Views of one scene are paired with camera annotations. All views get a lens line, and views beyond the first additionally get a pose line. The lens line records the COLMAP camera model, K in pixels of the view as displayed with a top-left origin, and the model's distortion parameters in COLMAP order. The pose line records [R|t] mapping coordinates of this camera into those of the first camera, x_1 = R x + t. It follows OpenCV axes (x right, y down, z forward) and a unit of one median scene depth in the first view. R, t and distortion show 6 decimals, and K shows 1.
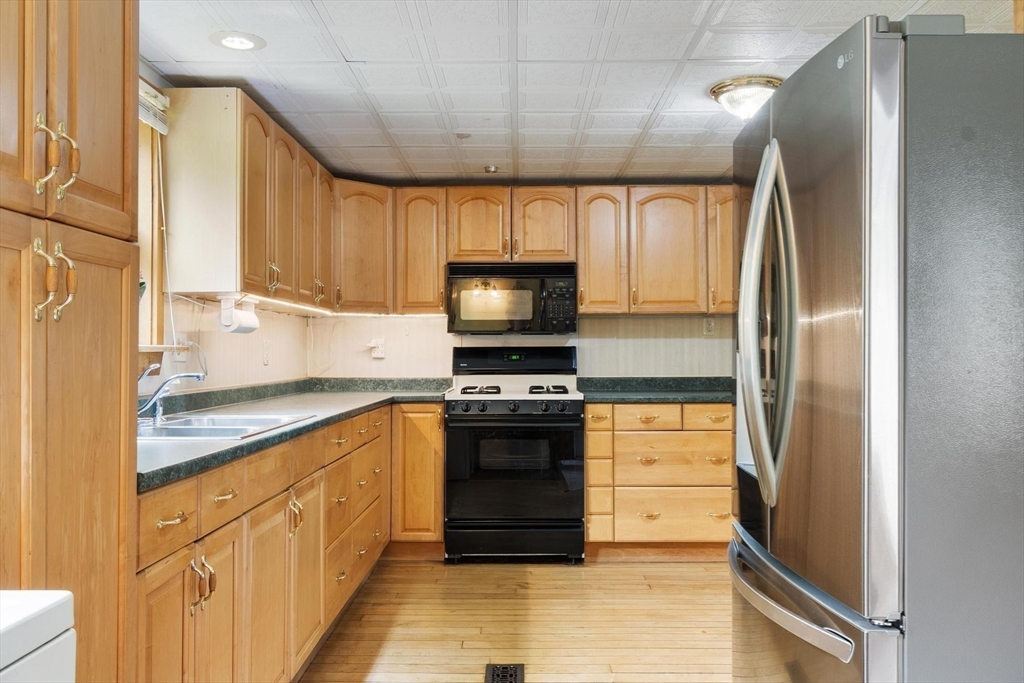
lens RADIAL K [[826.2, 0, 512.7], [0, 826.2, 343.7], [0, 0, 1]] dist [0.001074, 0.000546]
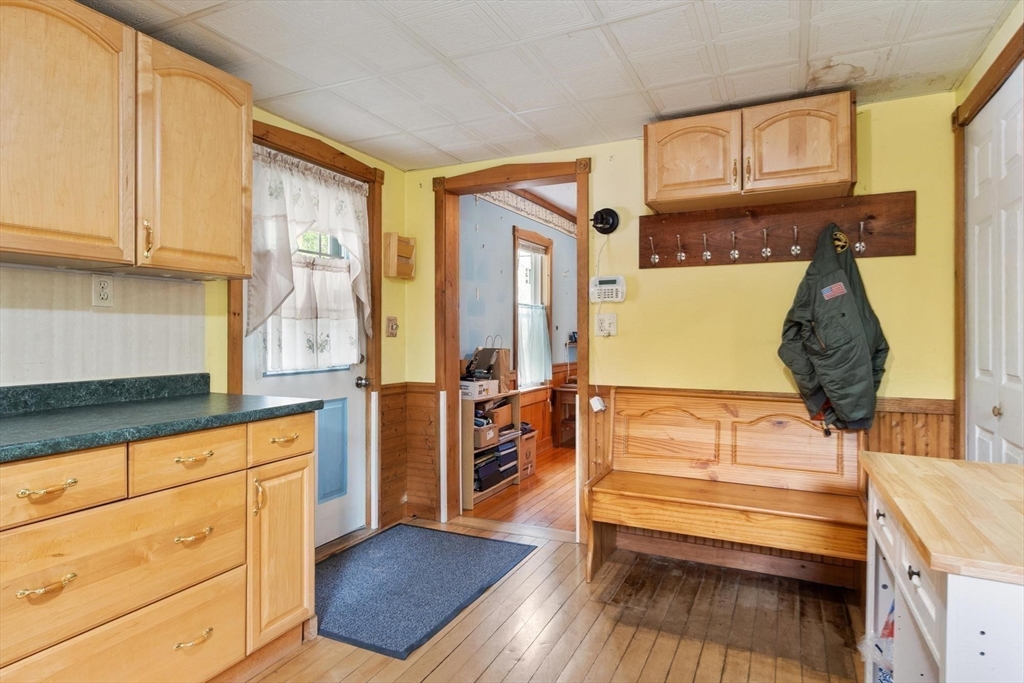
lens RADIAL K [[584.9, 0, 510.1], [0, 584.9, 334.9], [0, 0, 1]] dist [-0.002474, -0.000564]
pose [[0.410176, 0.004303, 0.911996, -0.013586], [-0.012660, 0.999919, 0.000976, 0.005635], [-0.911918, -0.011946, 0.410198, 0.617294]]
